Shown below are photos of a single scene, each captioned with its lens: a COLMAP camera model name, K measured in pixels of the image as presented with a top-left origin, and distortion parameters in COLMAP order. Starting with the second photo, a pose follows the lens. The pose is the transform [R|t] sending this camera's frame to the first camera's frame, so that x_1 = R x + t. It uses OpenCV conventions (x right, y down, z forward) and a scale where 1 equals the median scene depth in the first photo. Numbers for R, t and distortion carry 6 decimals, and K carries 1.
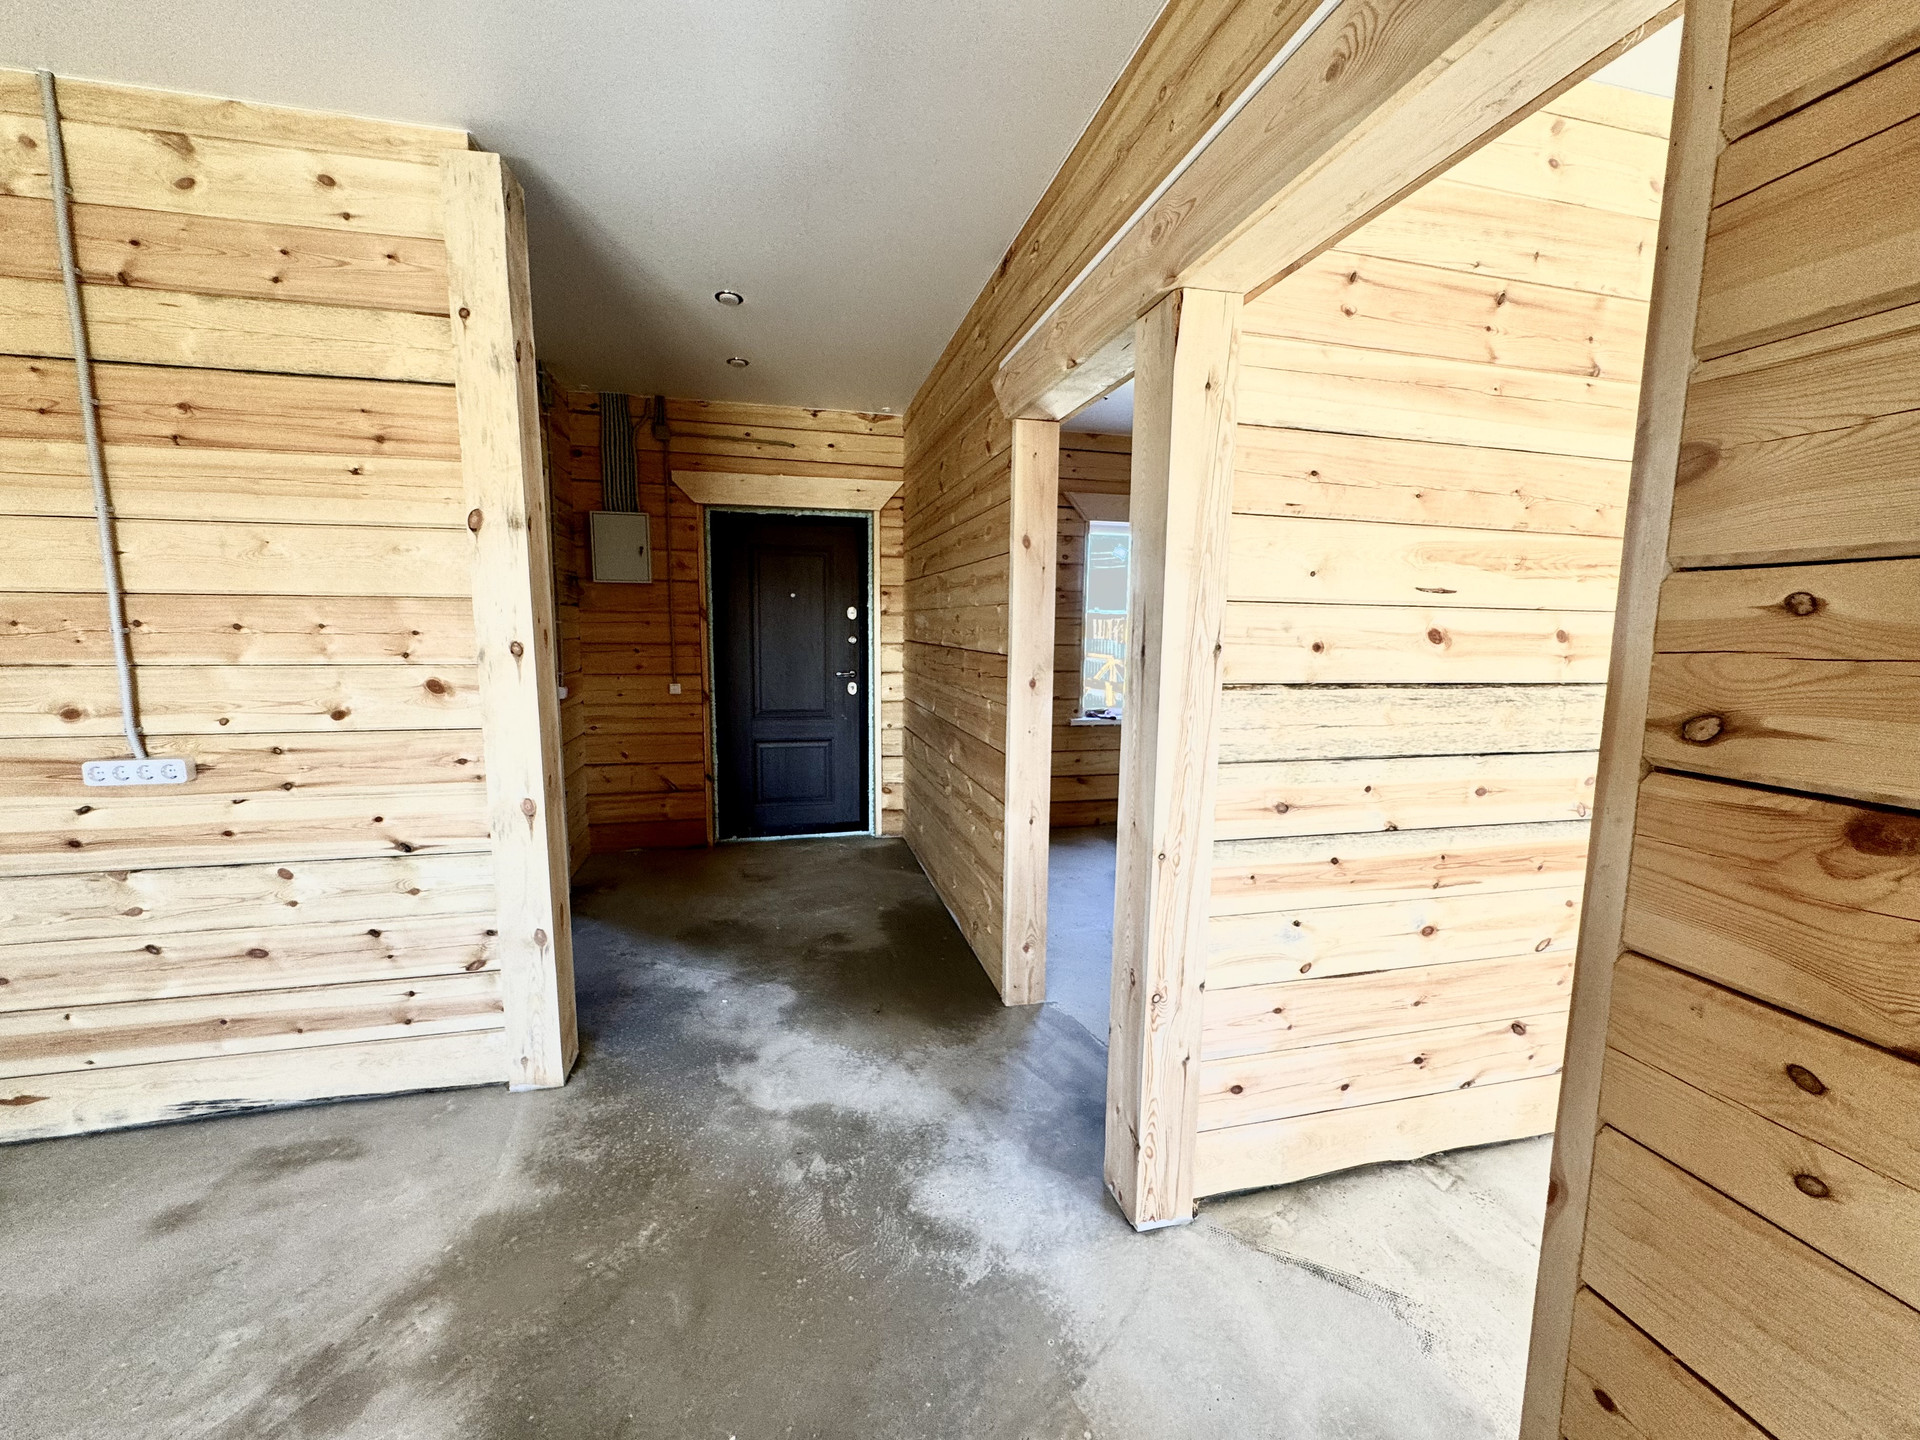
lens RADIAL K [[765.9, 0, 960.0], [0, 765.9, 720.0], [0, 0, 1]] dist [-0.000517, -0.000322]
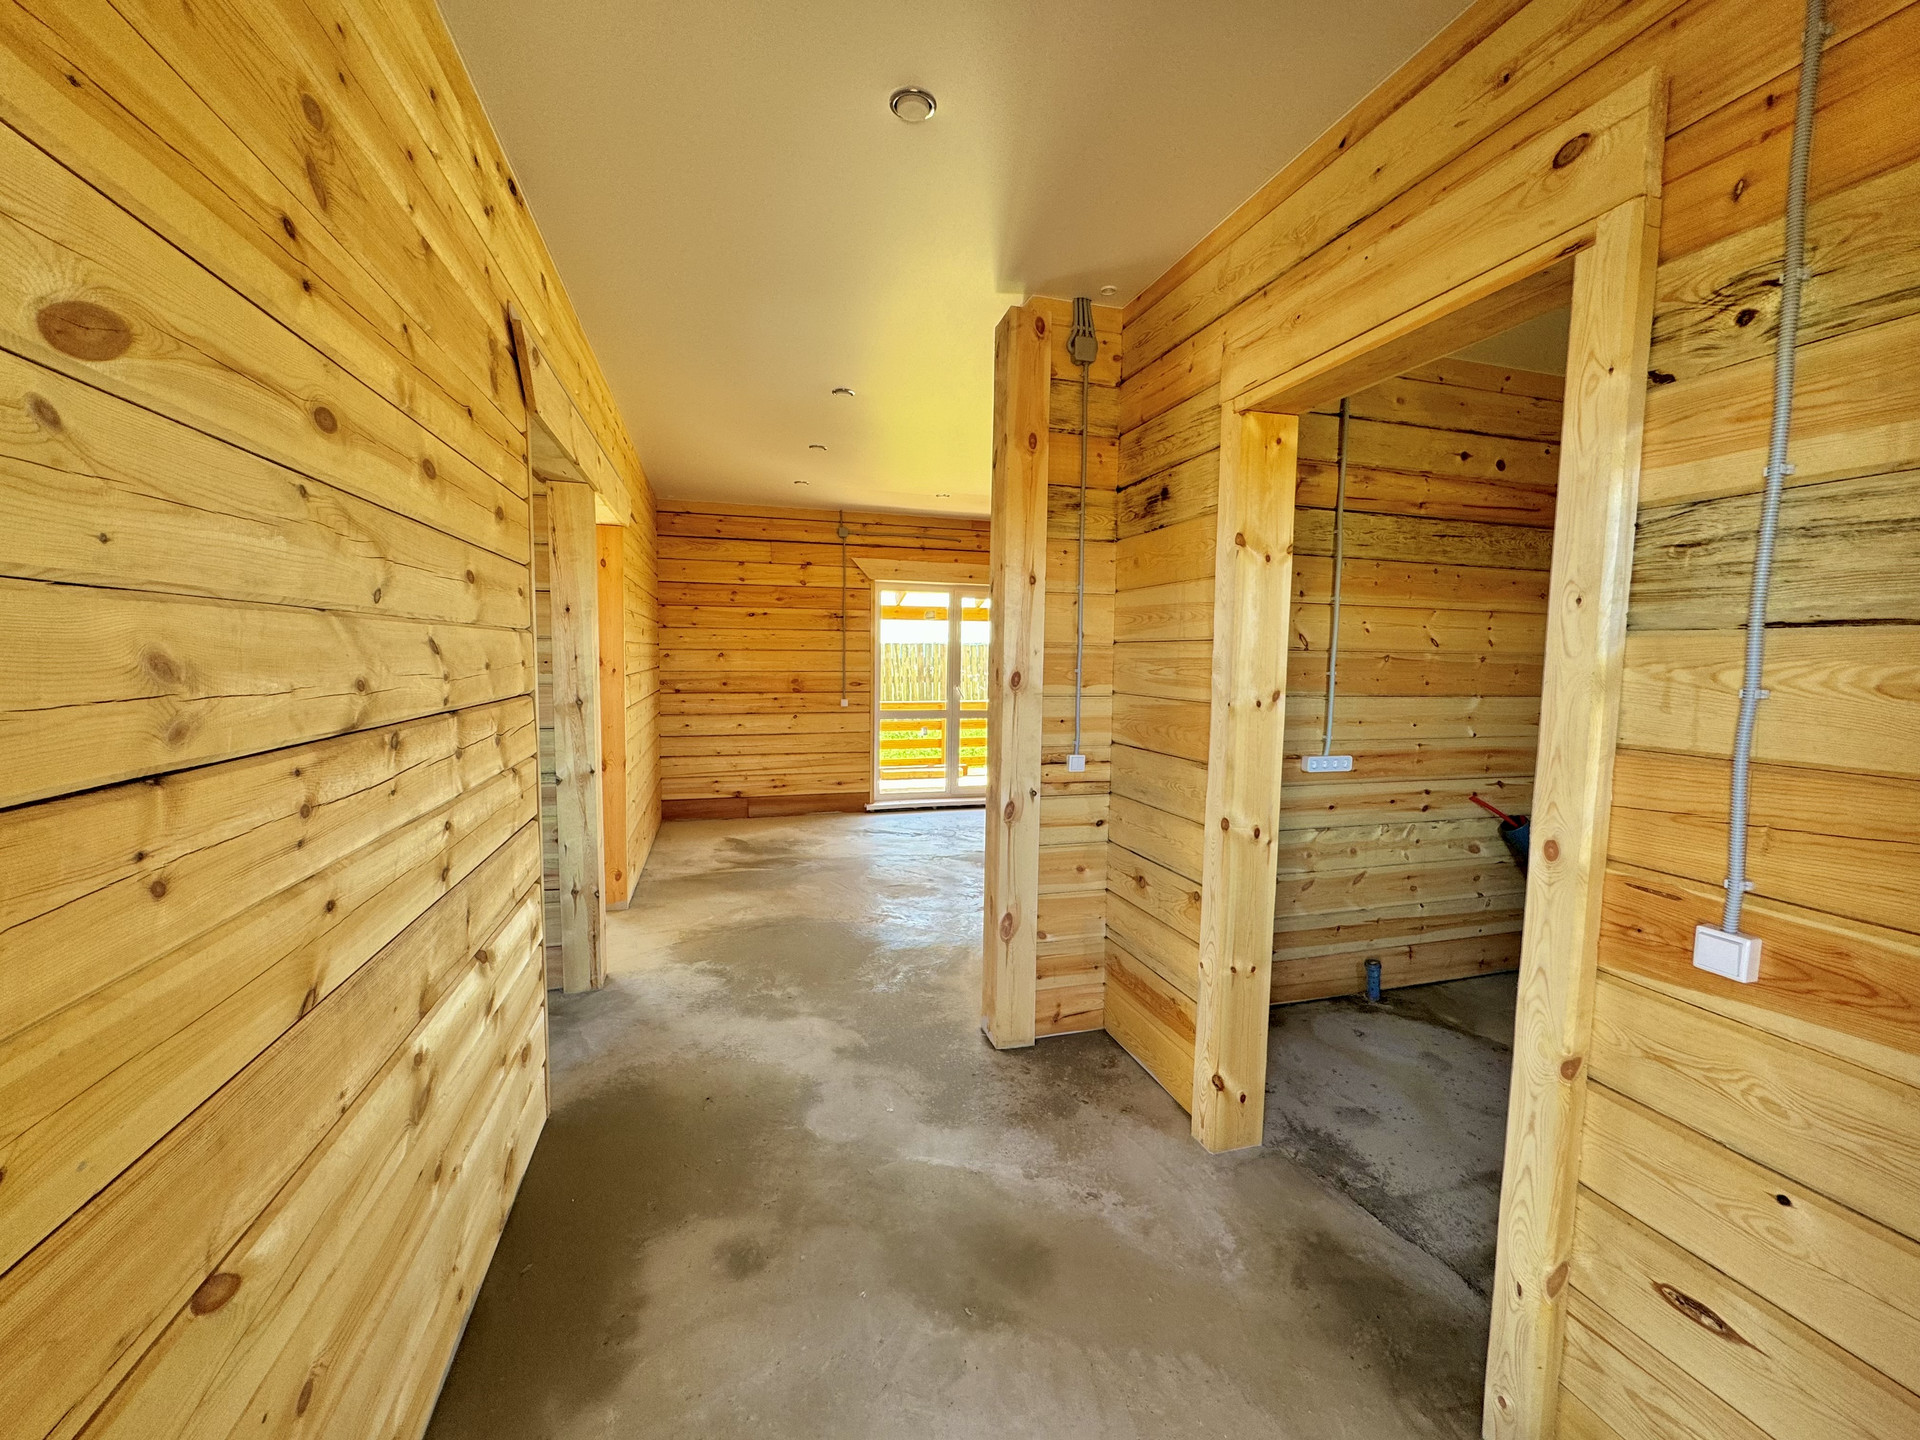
lens RADIAL K [[765.9, 0, 960.0], [0, 765.9, 720.0], [0, 0, 1]] dist [-0.000517, -0.000322]
pose [[-0.998258, -0.018096, -0.056152, -0.473883], [-0.029570, 0.977078, 0.210820, -0.330507], [0.051050, 0.212113, -0.975911, 2.500395]]
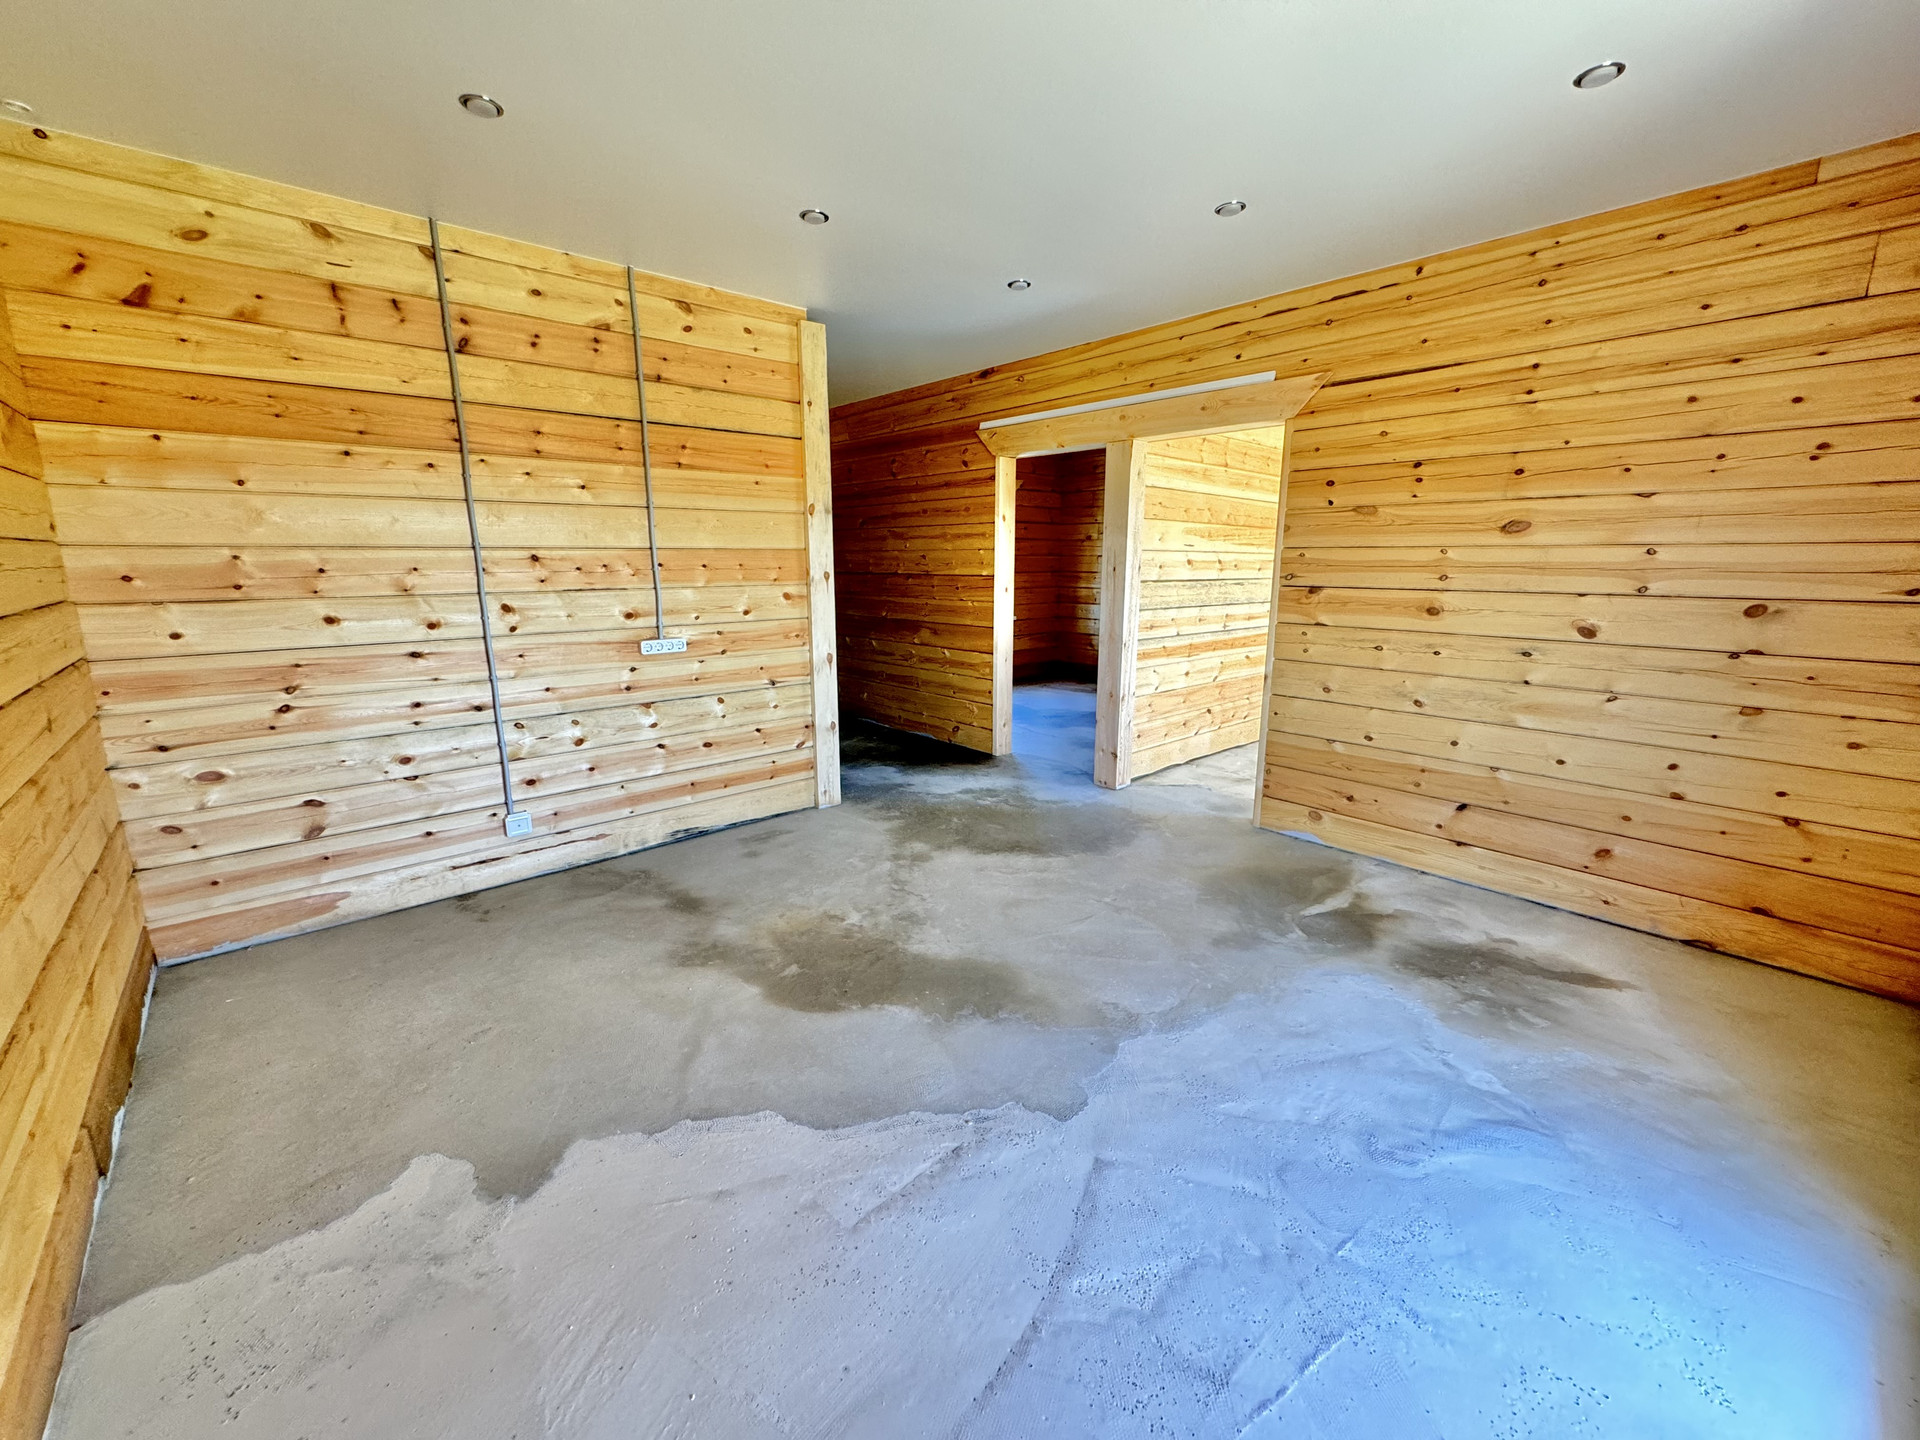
lens RADIAL K [[765.9, 0, 960.0], [0, 765.9, 720.0], [0, 0, 1]] dist [-0.000517, -0.000322]
pose [[0.880451, -0.108766, 0.461494, -1.323144], [0.069424, 0.992416, 0.101446, 0.107679], [-0.469028, -0.057279, 0.881324, -0.985475]]
